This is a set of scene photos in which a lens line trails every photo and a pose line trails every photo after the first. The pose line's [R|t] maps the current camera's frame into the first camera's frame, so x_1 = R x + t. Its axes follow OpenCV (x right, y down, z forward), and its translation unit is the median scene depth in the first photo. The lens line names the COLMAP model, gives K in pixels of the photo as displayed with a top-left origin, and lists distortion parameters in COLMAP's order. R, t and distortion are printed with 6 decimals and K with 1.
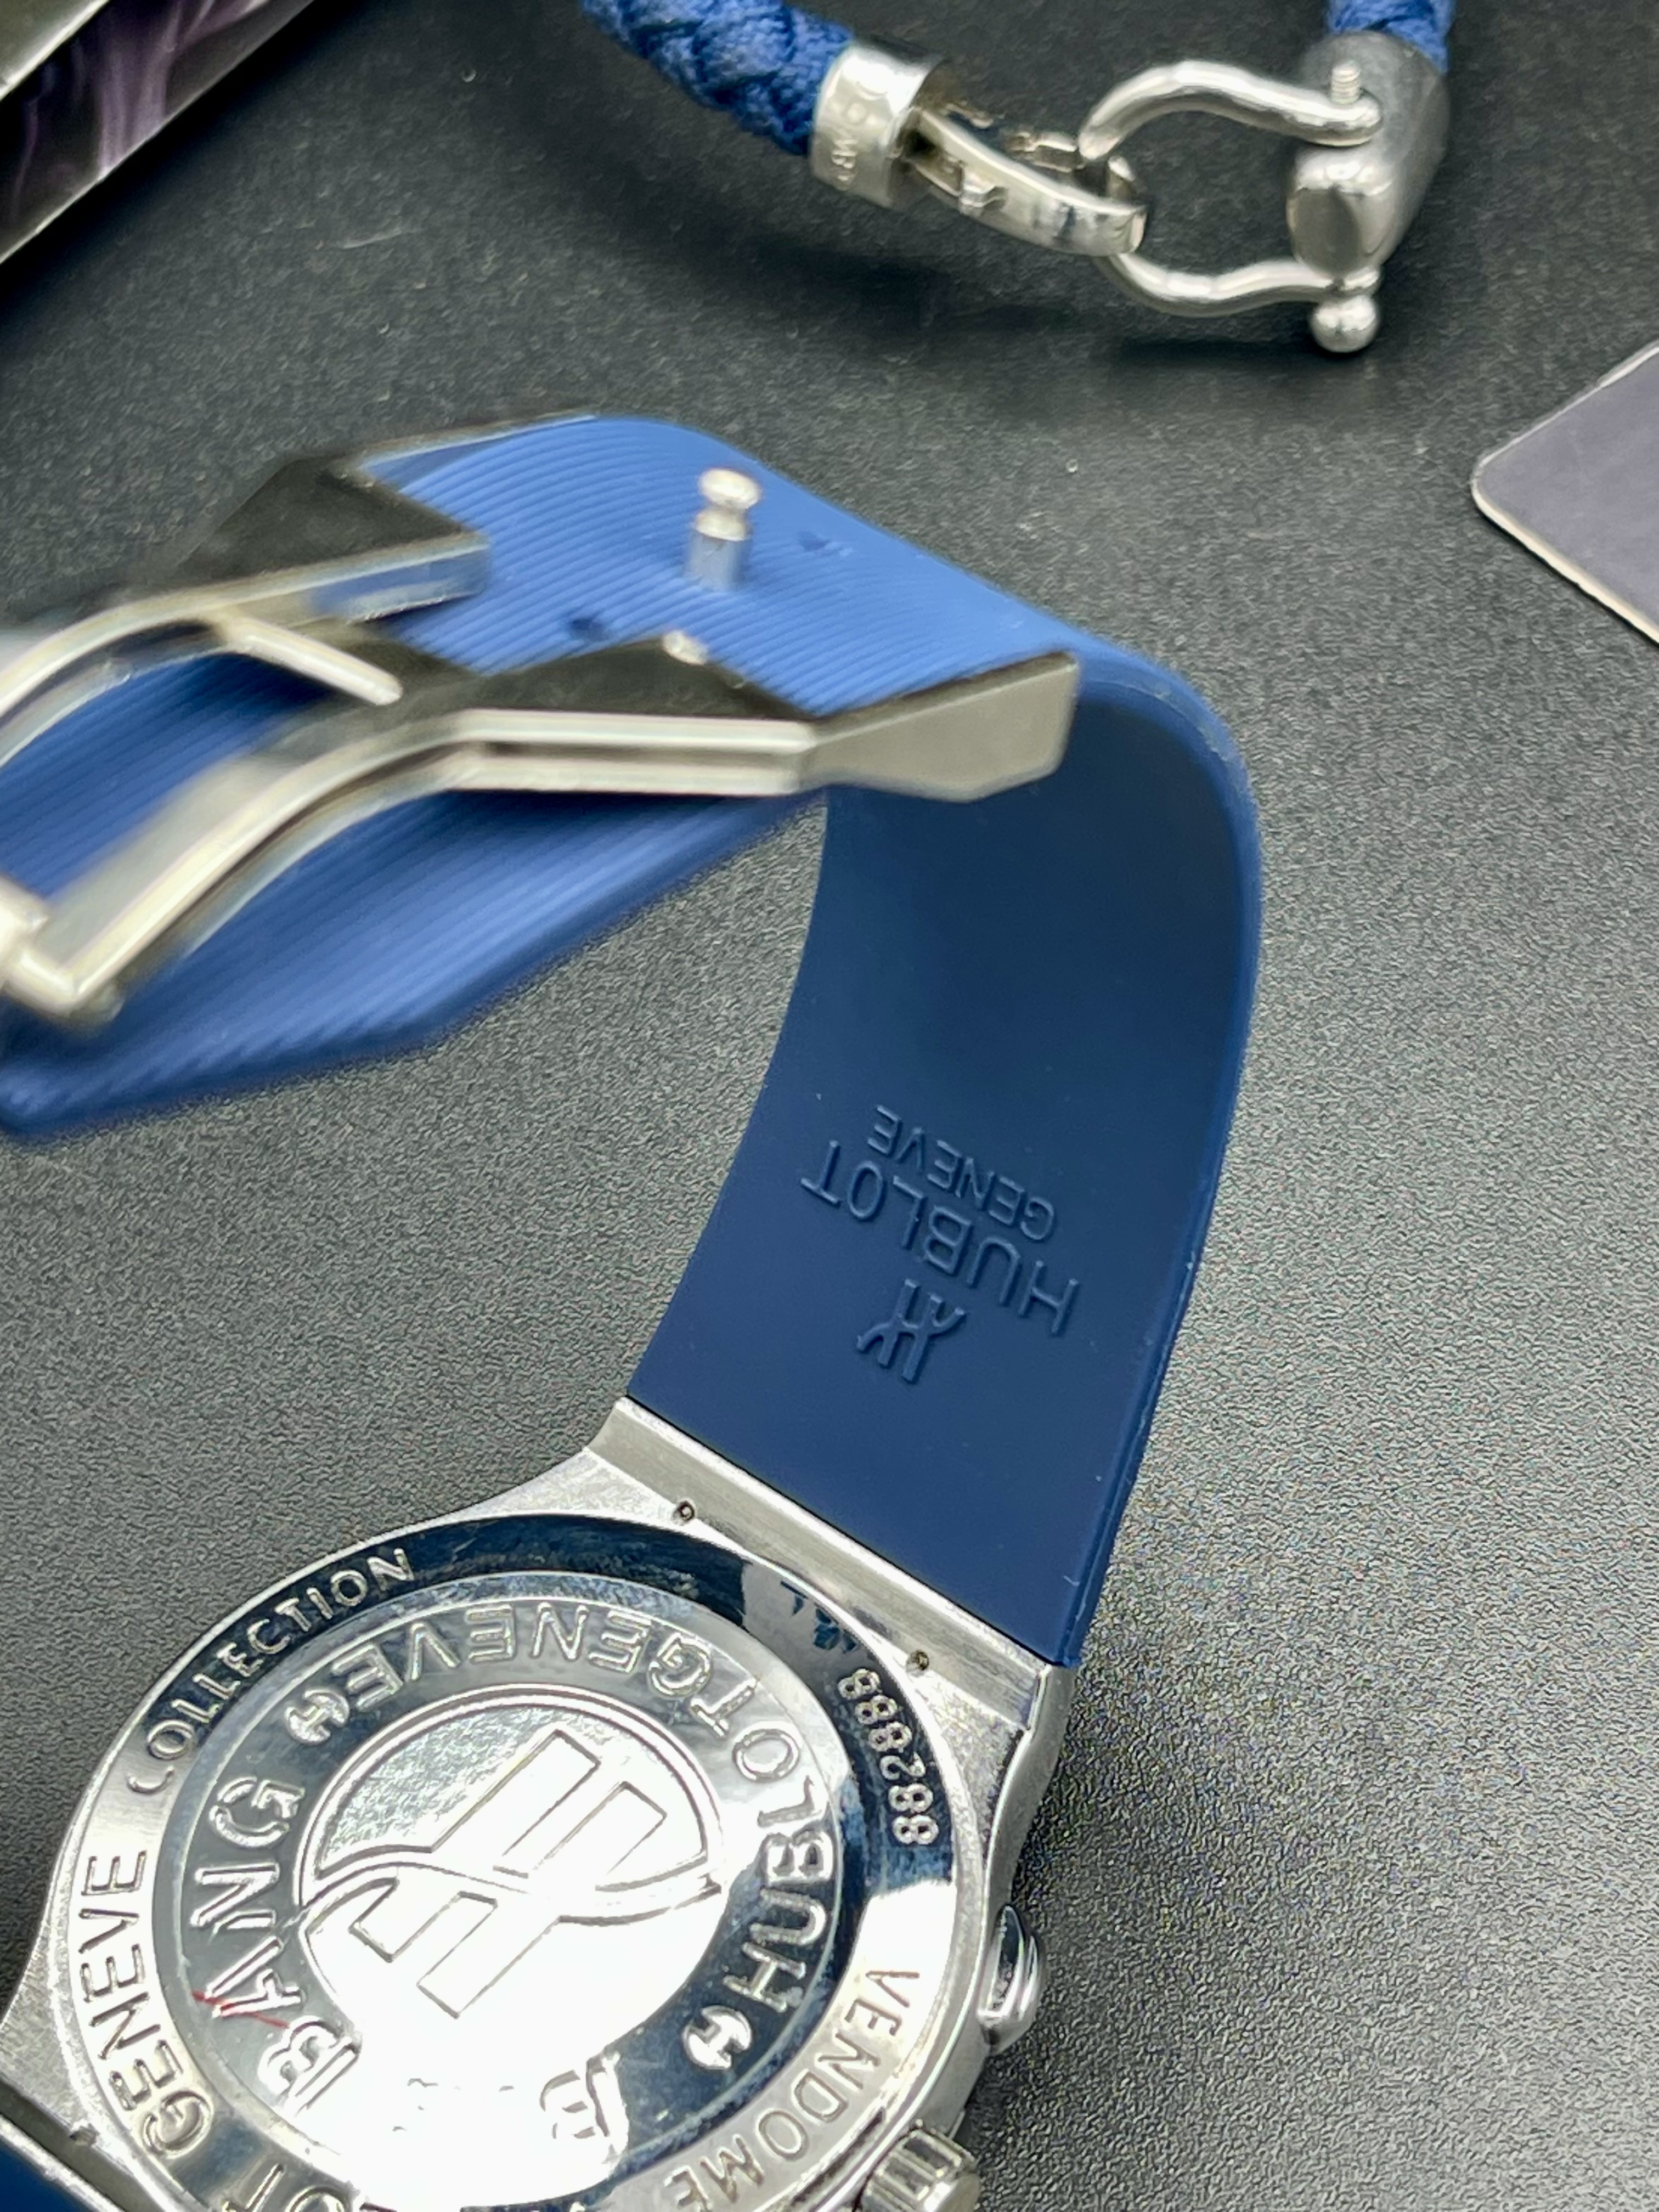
lens RADIAL K [[4555.5, 0, 829.5], [0, 4555.5, 1106.0], [0, 0, 1]] dist [0.222833, -1.097049]
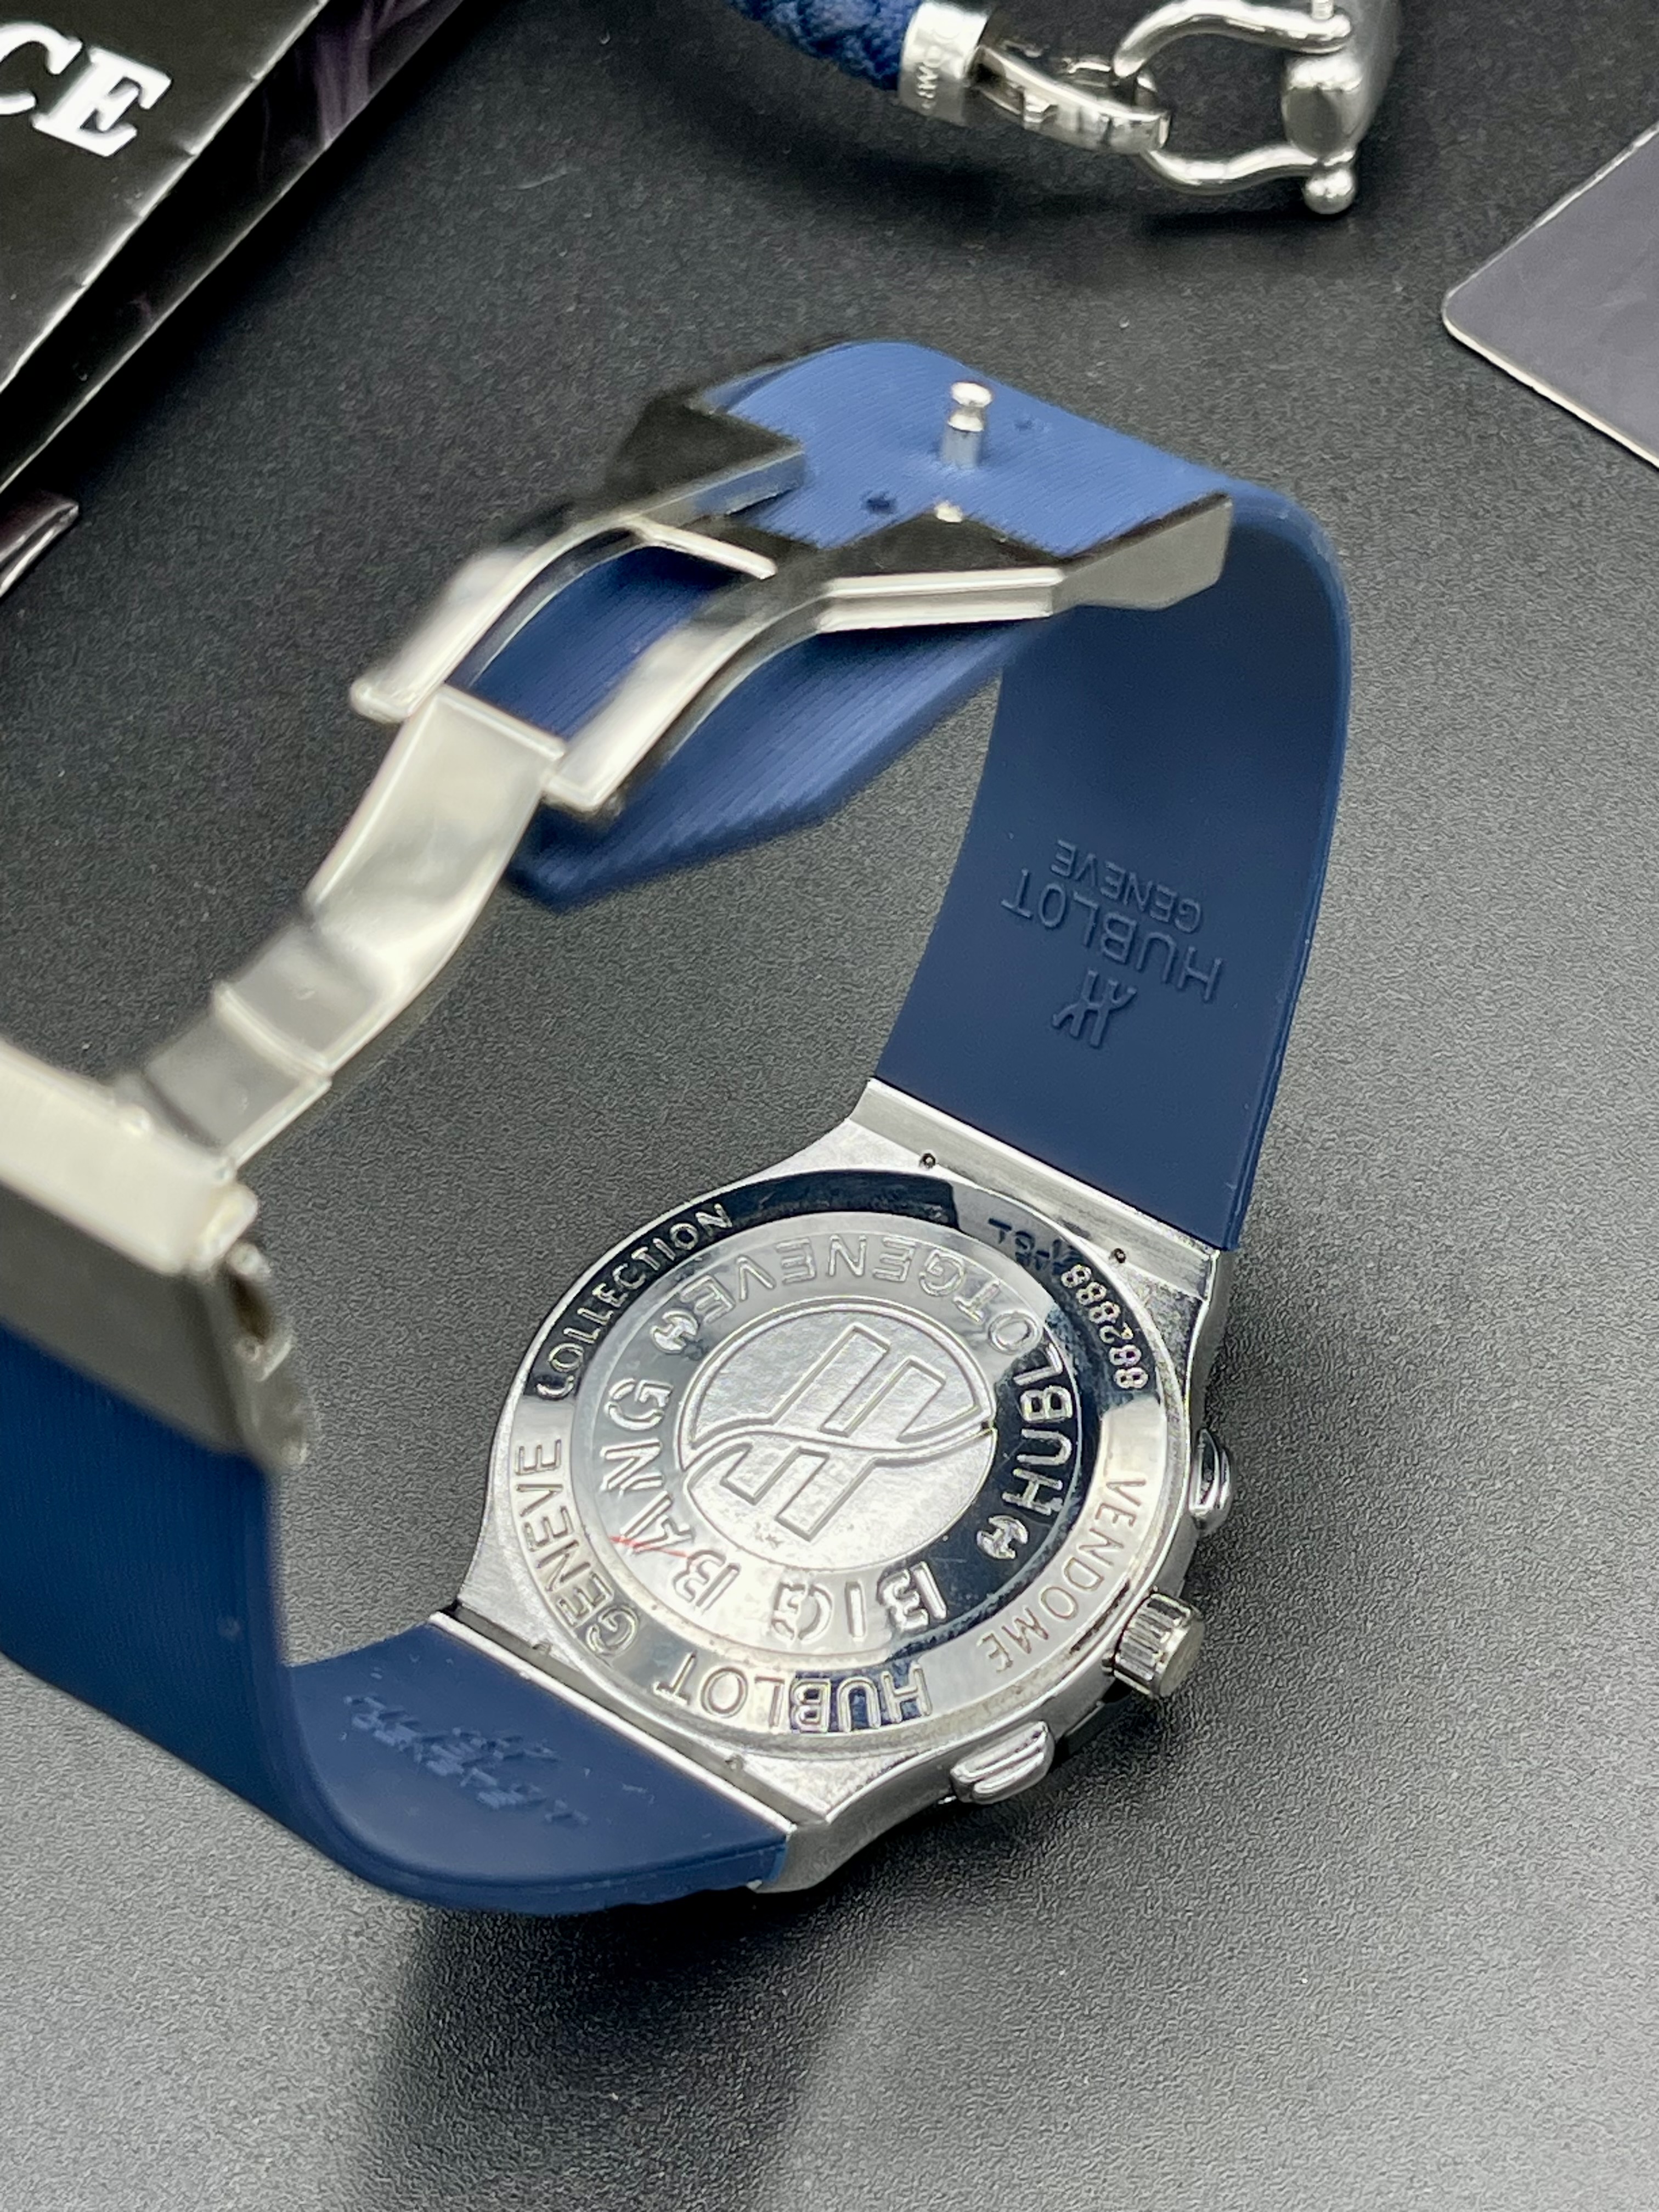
lens RADIAL K [[4309.4, 0, 829.5], [0, 4309.4, 1106.0], [0, 0, 1]] dist [0.172992, -0.717860]
pose [[0.996463, -0.080454, 0.024267, -0.088130], [0.078912, 0.995140, 0.058904, -0.002215], [-0.028888, -0.056781, 0.997969, -0.237924]]
